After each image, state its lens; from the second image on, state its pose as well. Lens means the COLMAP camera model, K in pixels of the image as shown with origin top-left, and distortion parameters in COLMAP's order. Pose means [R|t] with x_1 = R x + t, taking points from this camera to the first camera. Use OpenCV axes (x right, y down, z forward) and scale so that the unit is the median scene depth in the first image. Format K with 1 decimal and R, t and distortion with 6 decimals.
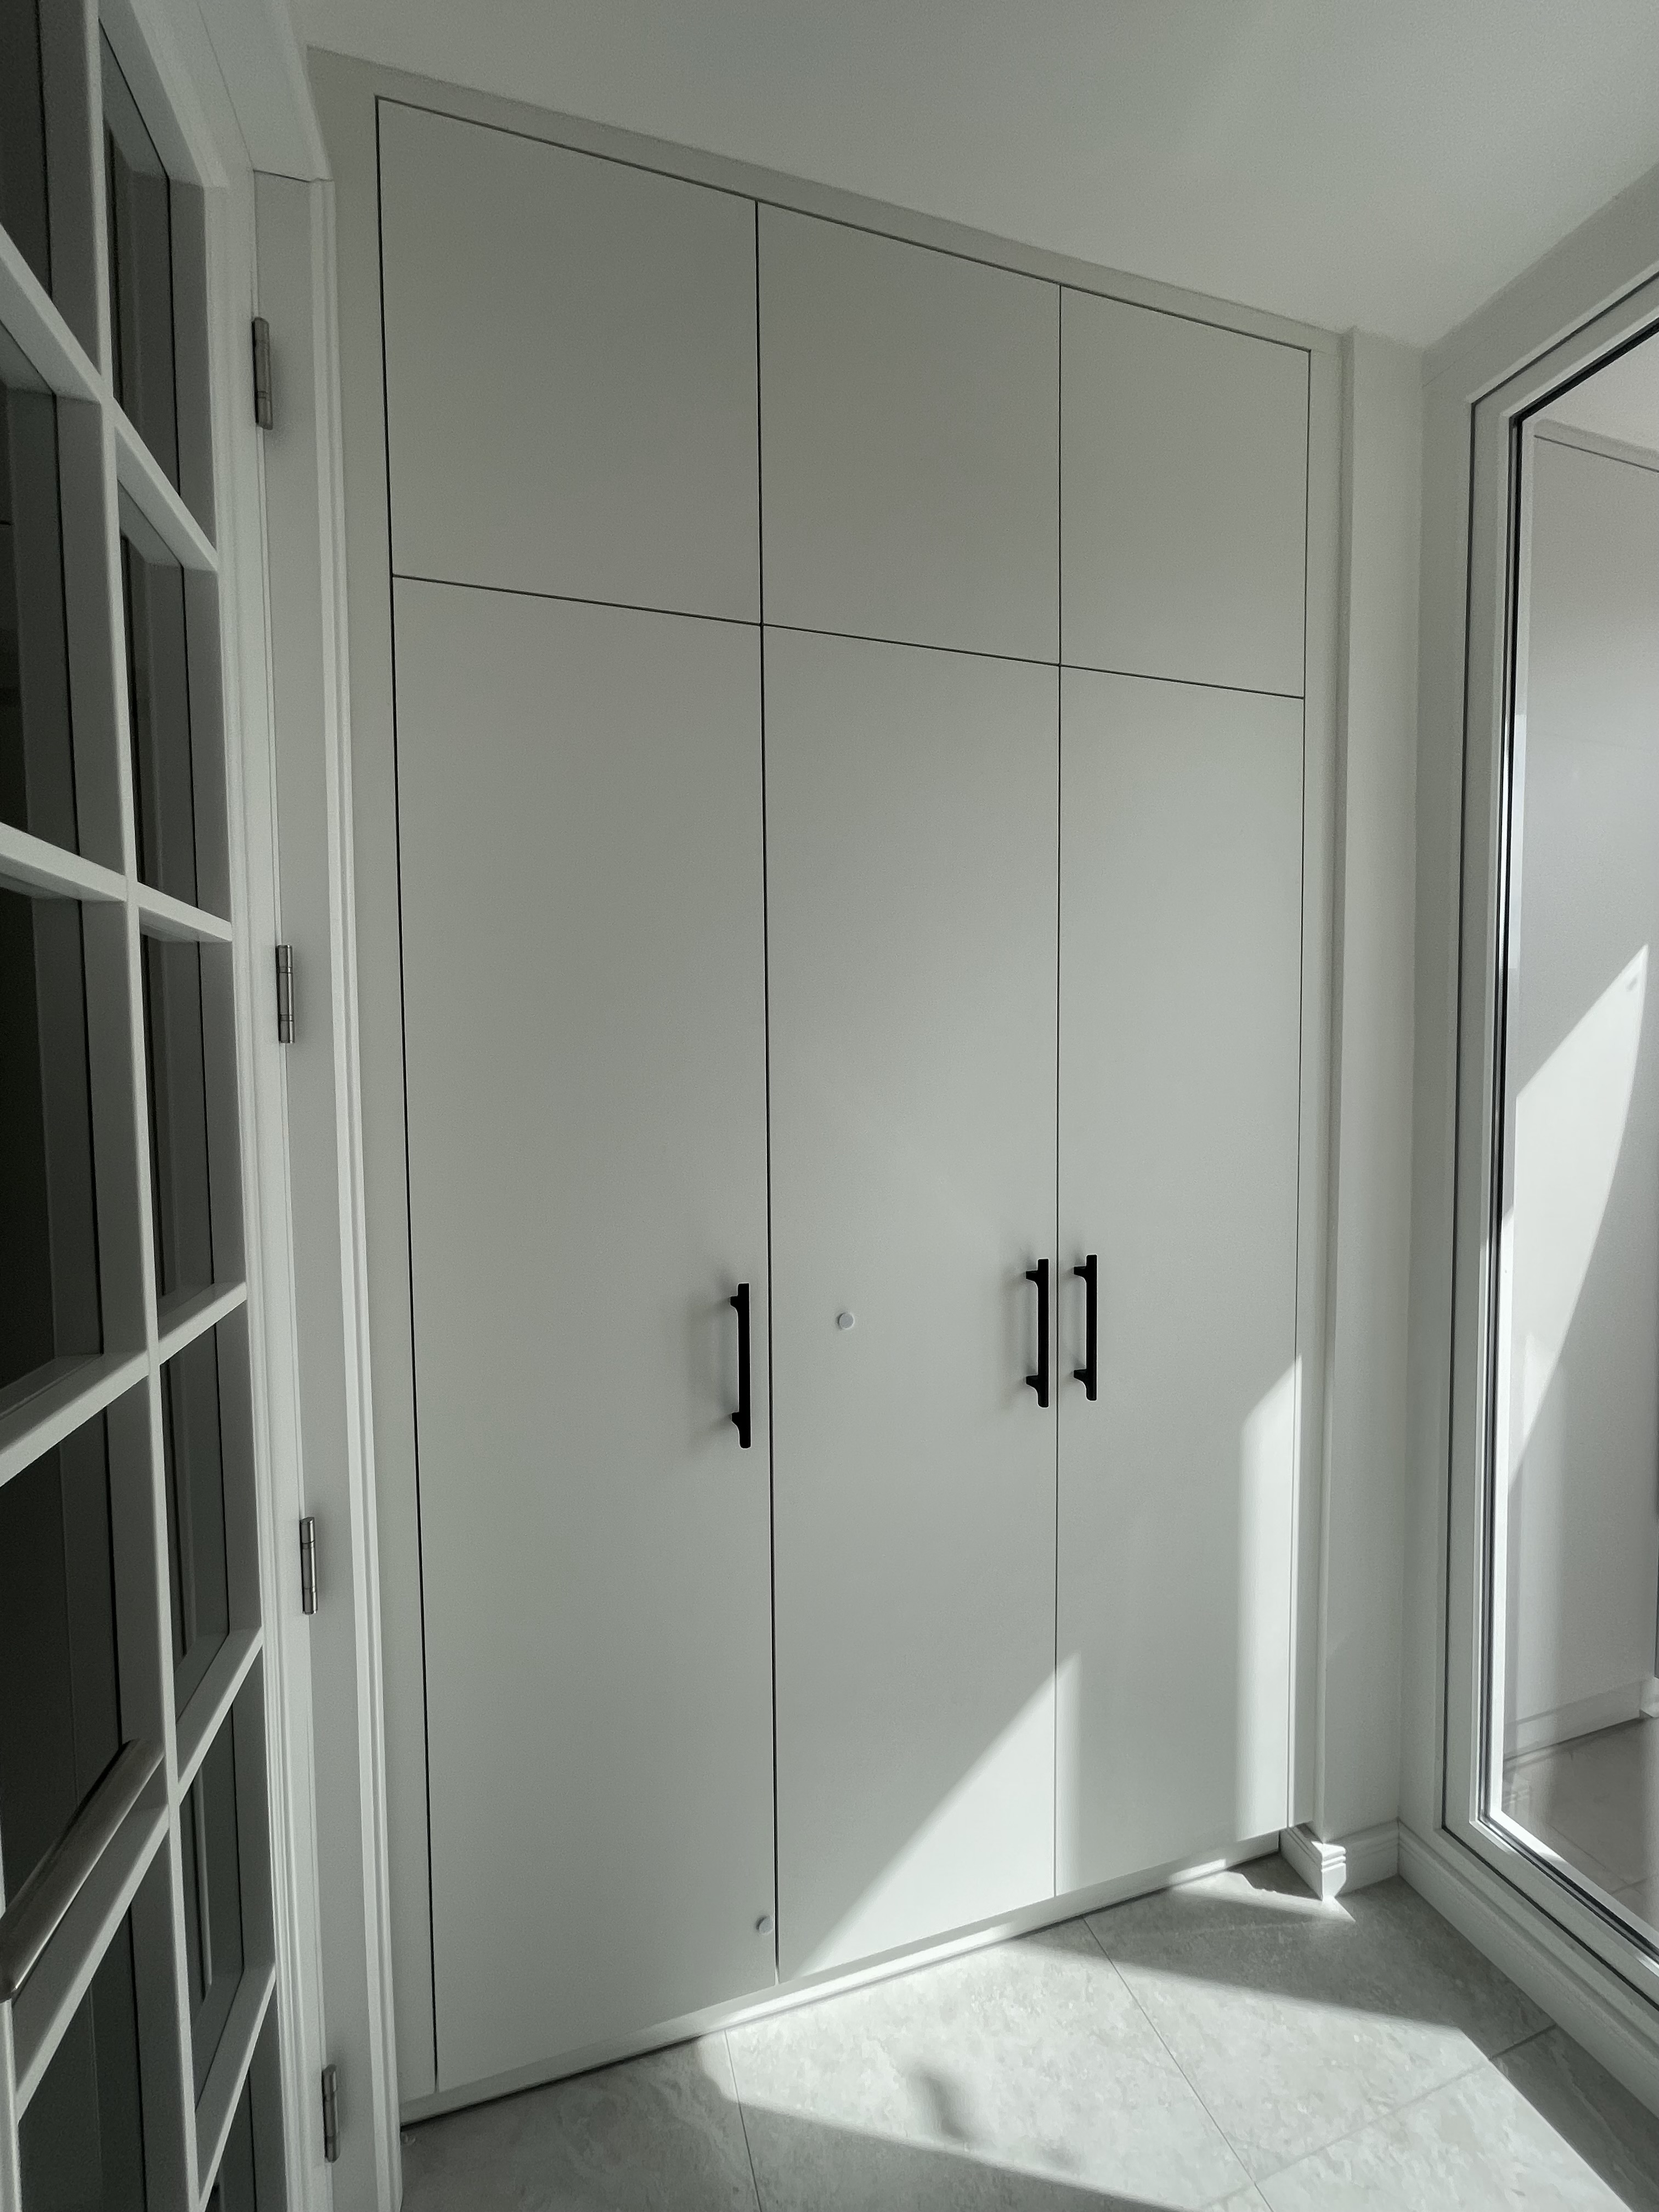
lens RADIAL K [[887.2, 0, 815.6], [0, 887.2, 1104.4], [0, 0, 1]] dist [-0.002466, 0.000520]
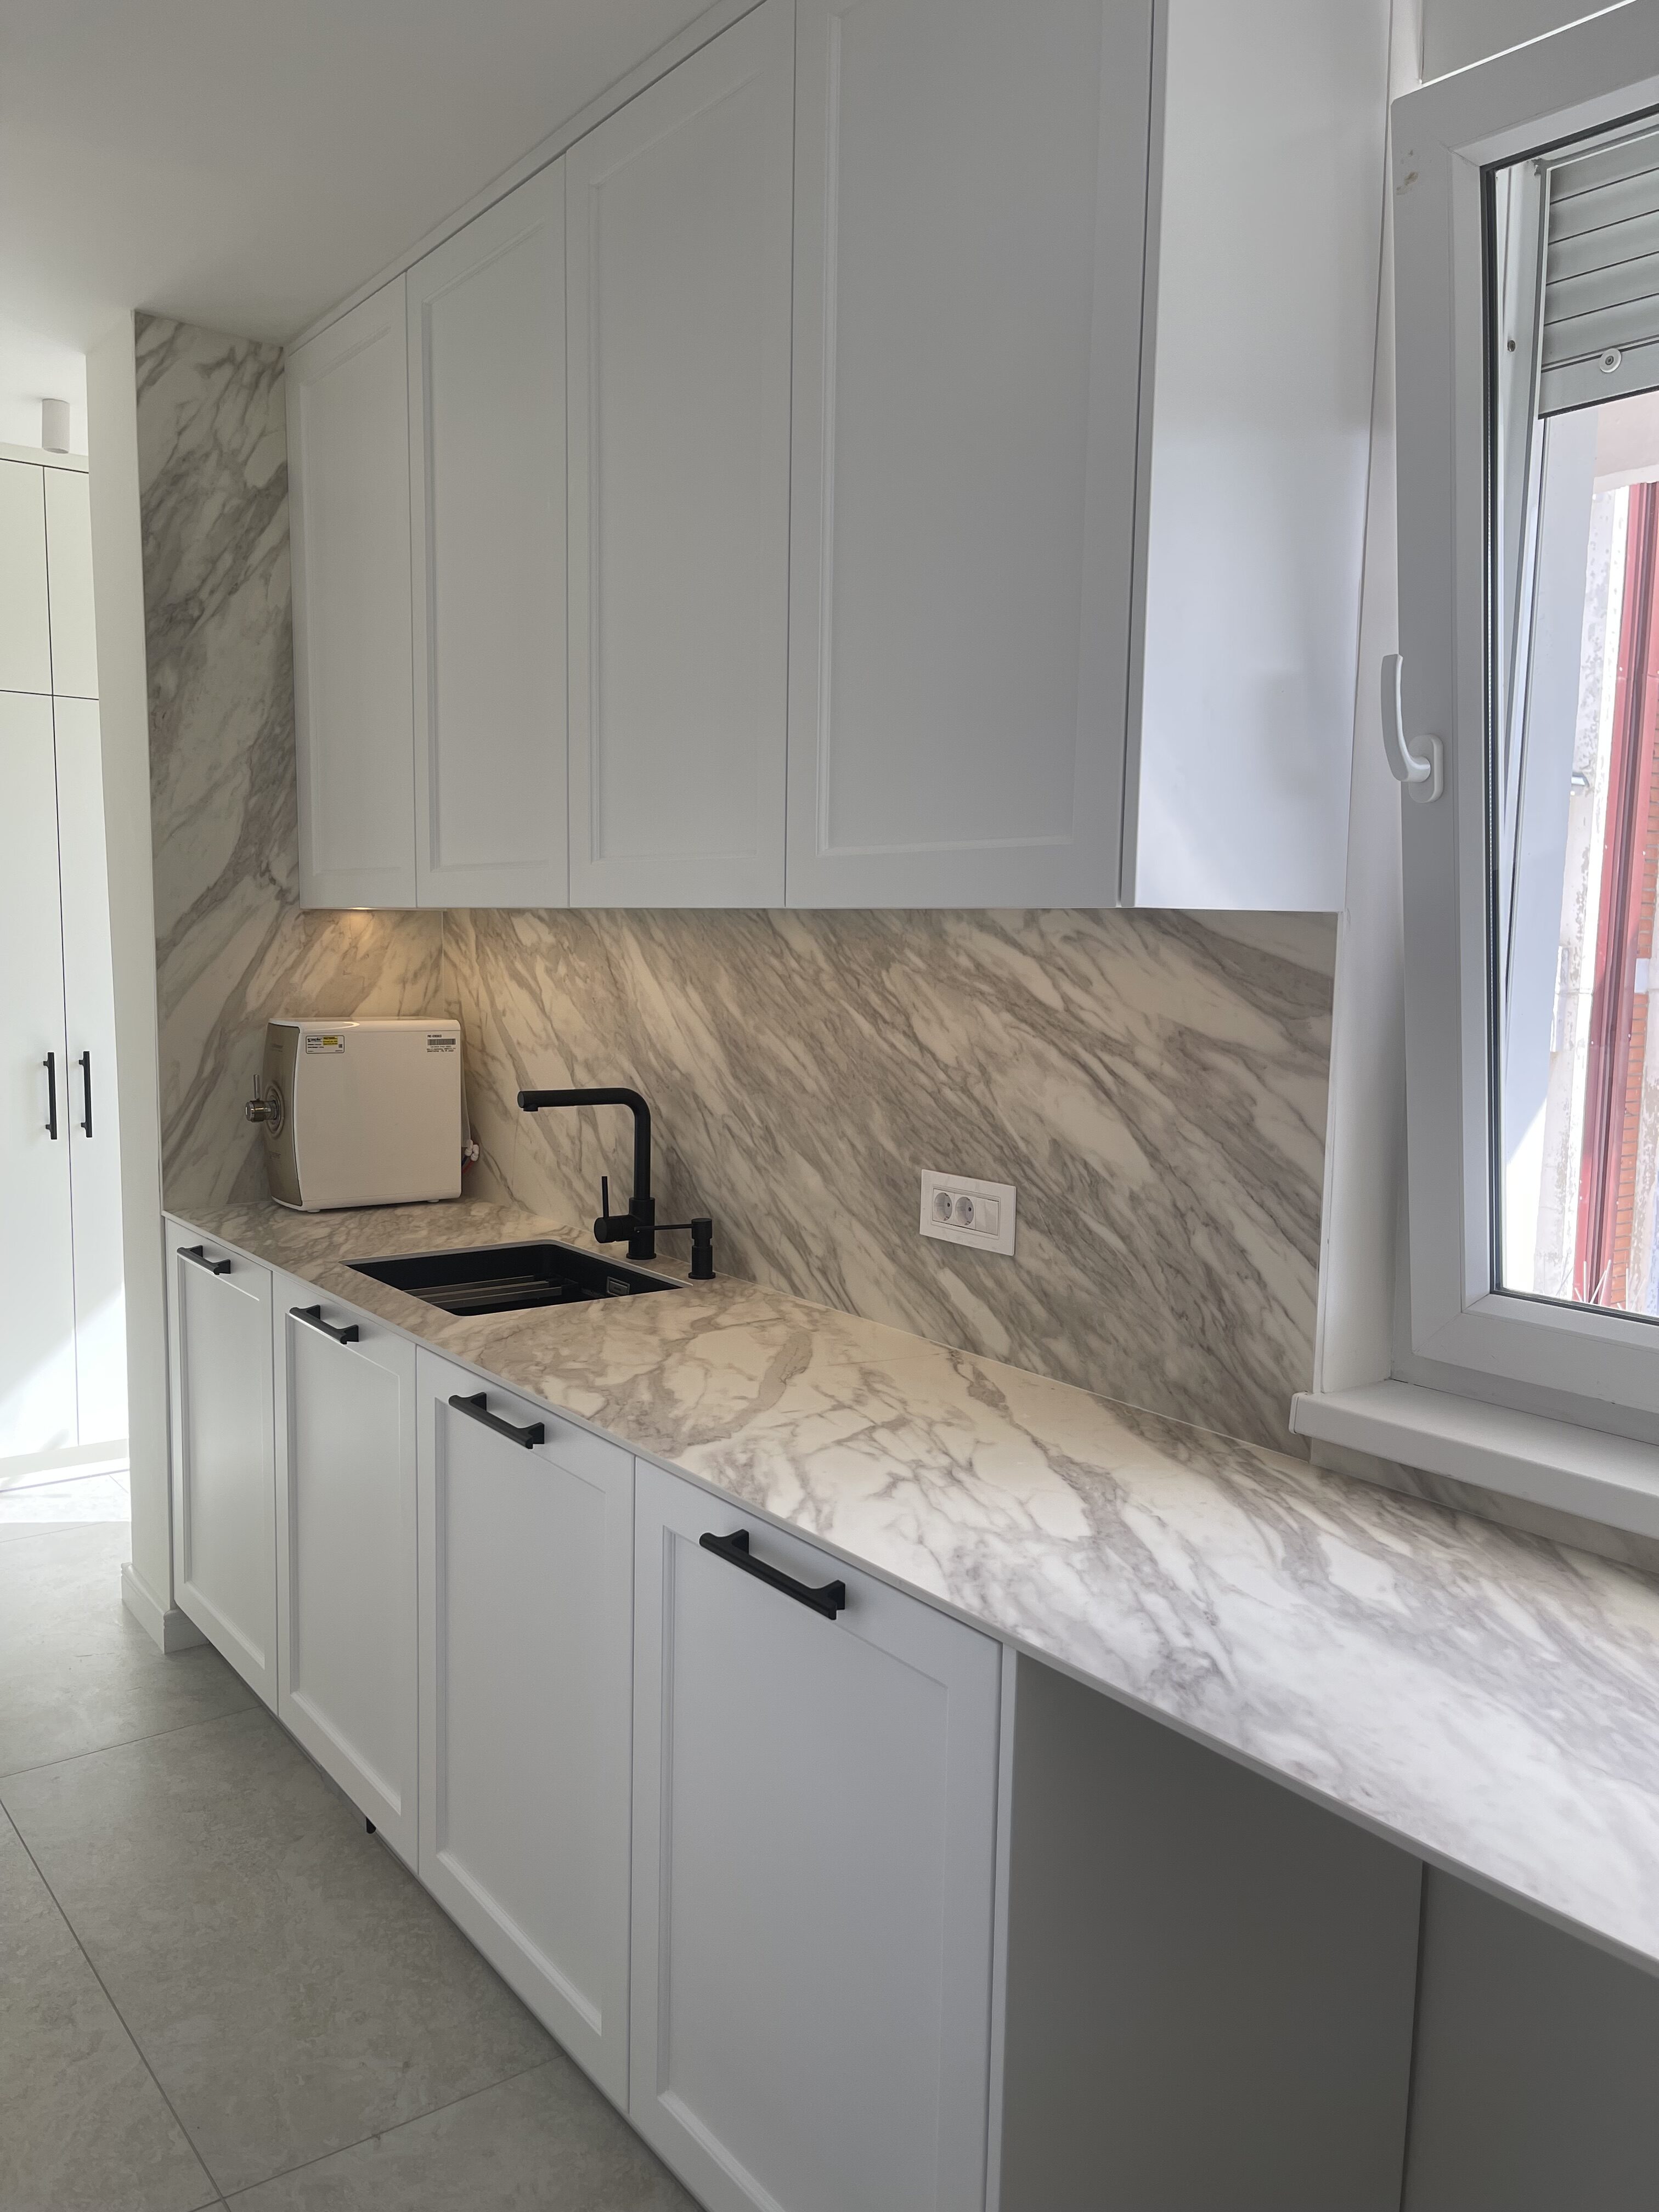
lens RADIAL K [[1691.3, 0, 849.3], [0, 1691.3, 1115.7], [0, 0, 1]] dist [0.066586, -0.087476]
pose [[0.938191, -0.011453, 0.345928, 0.566614], [-0.011001, 0.997961, 0.062876, 0.074445], [-0.345943, -0.062795, 0.936152, -2.623295]]
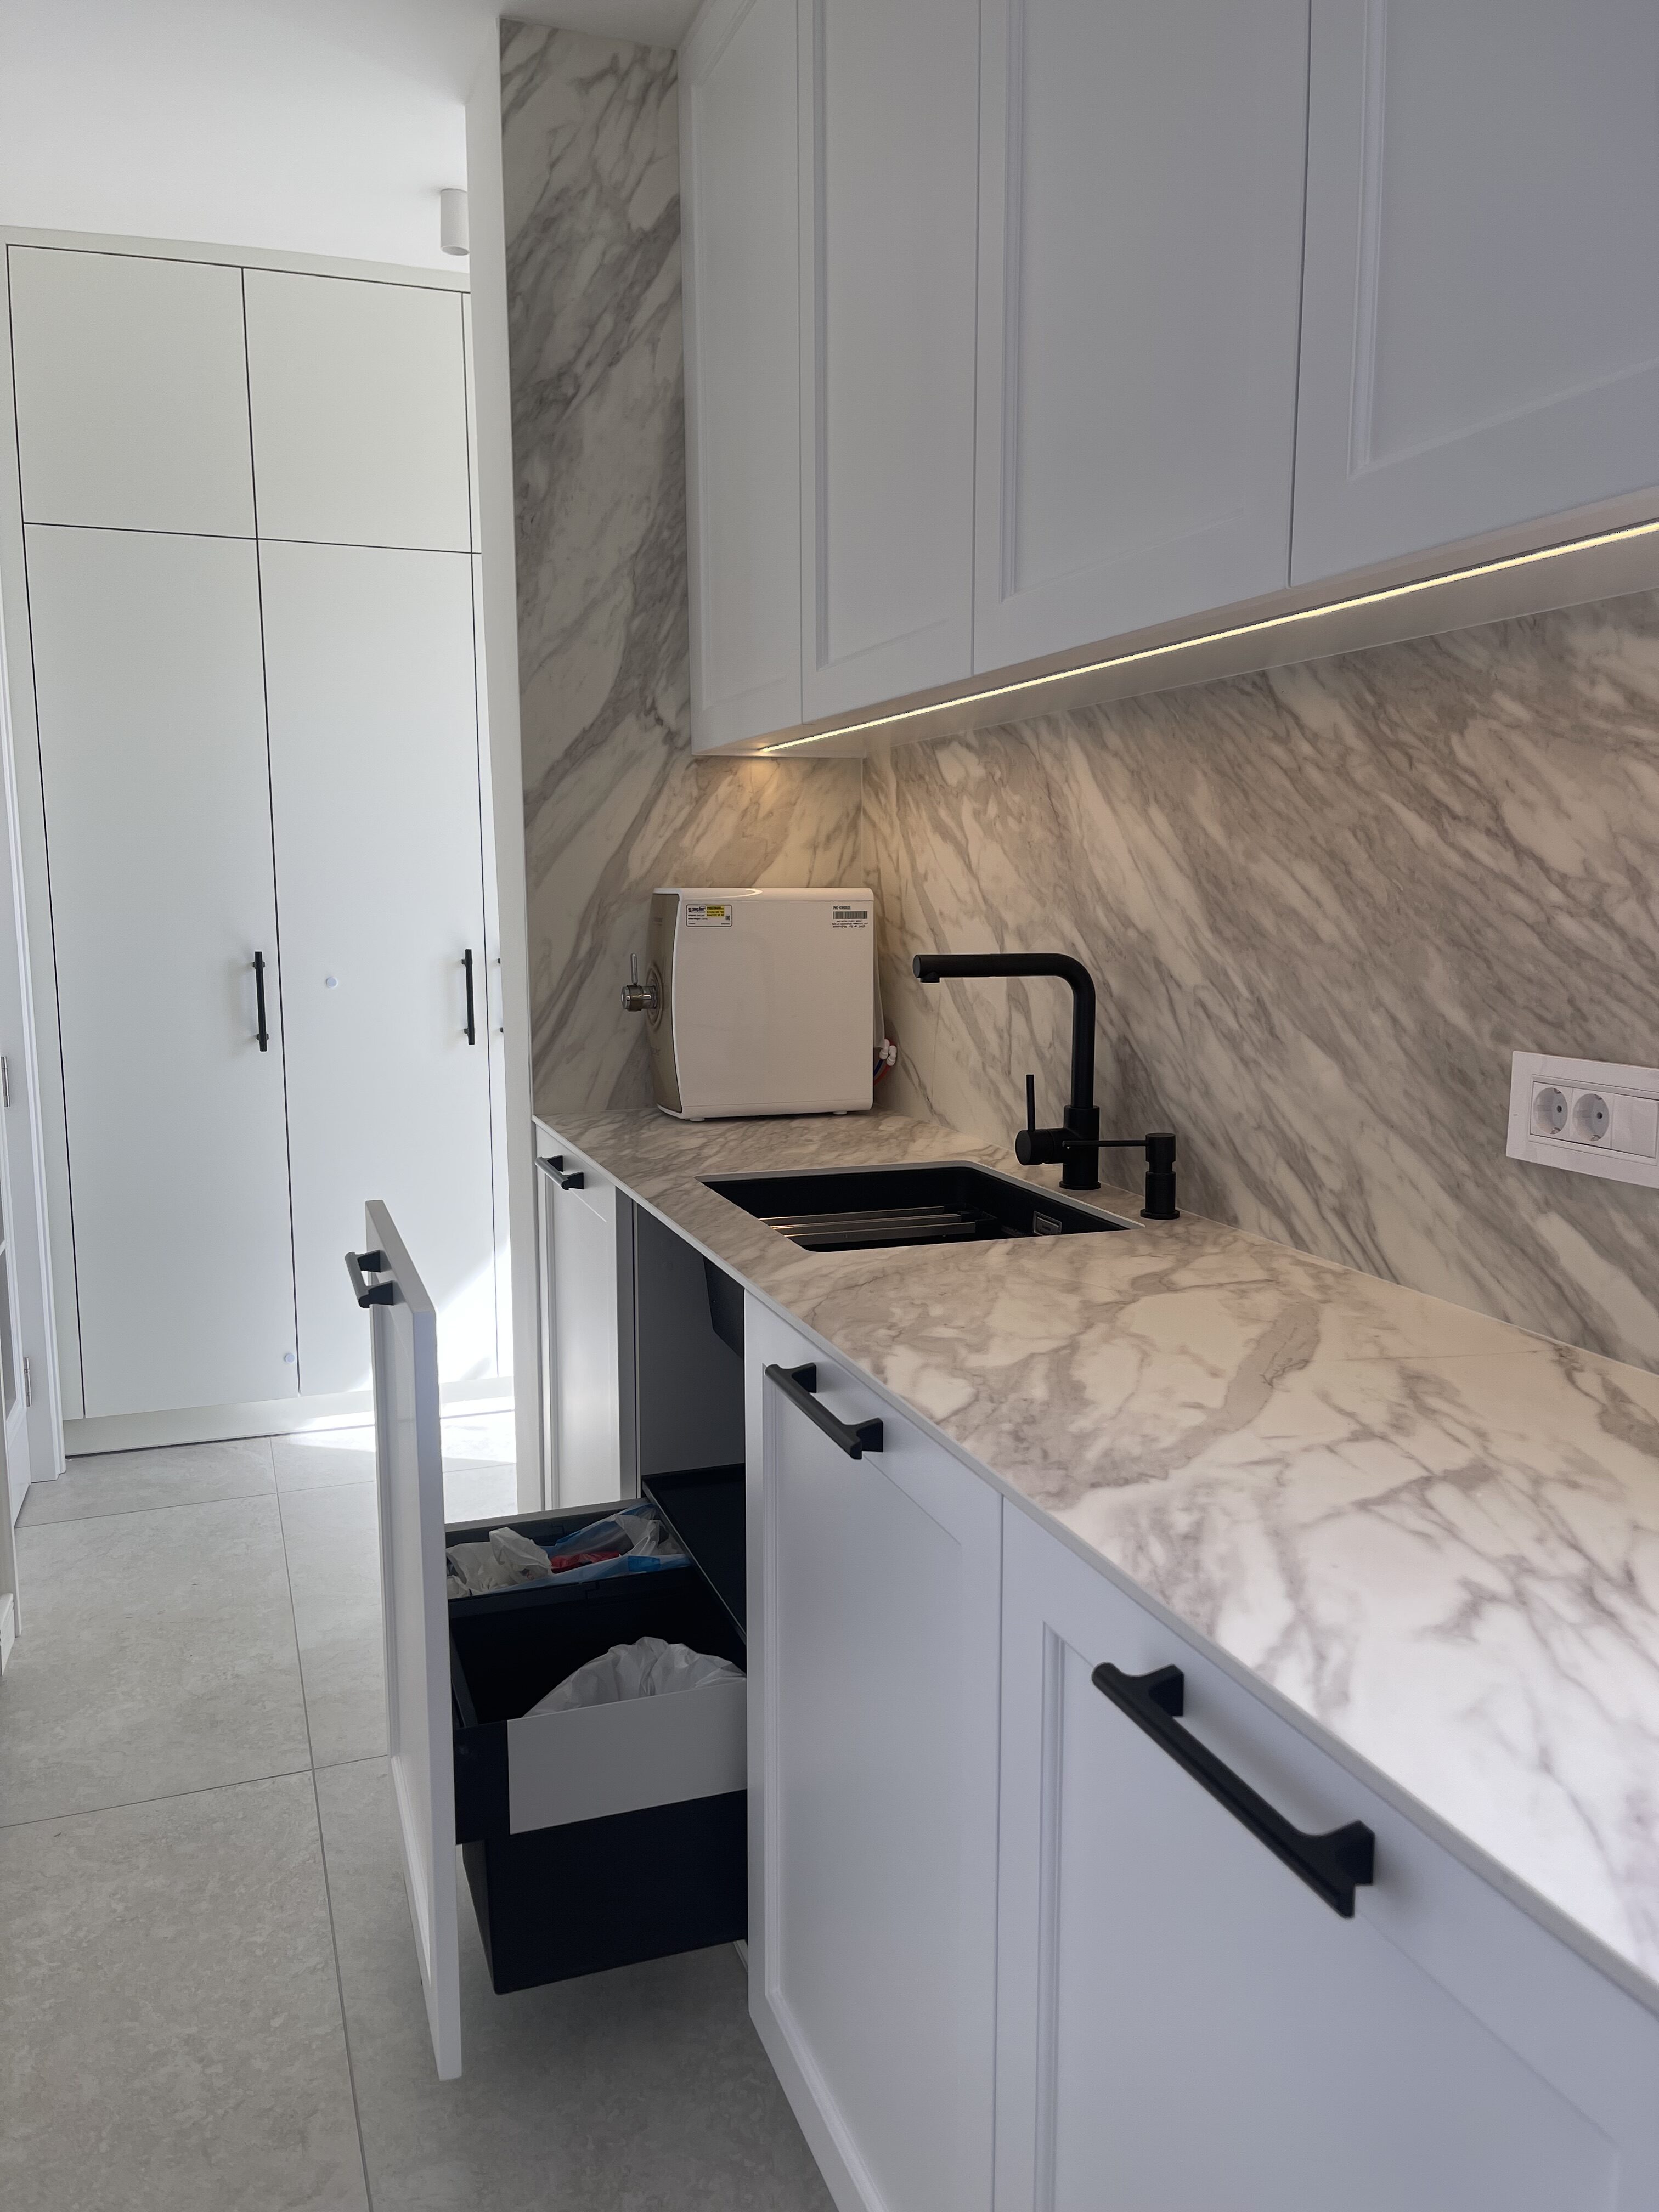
lens RADIAL K [[1691.3, 0, 840.1], [0, 1691.3, 1120.7], [0, 0, 1]] dist [0.066586, -0.087476]
pose [[0.998809, 0.001630, 0.048771, 0.773473], [-0.006256, 0.995472, 0.094852, 0.189880], [-0.048396, -0.095044, 0.994296, -2.042438]]
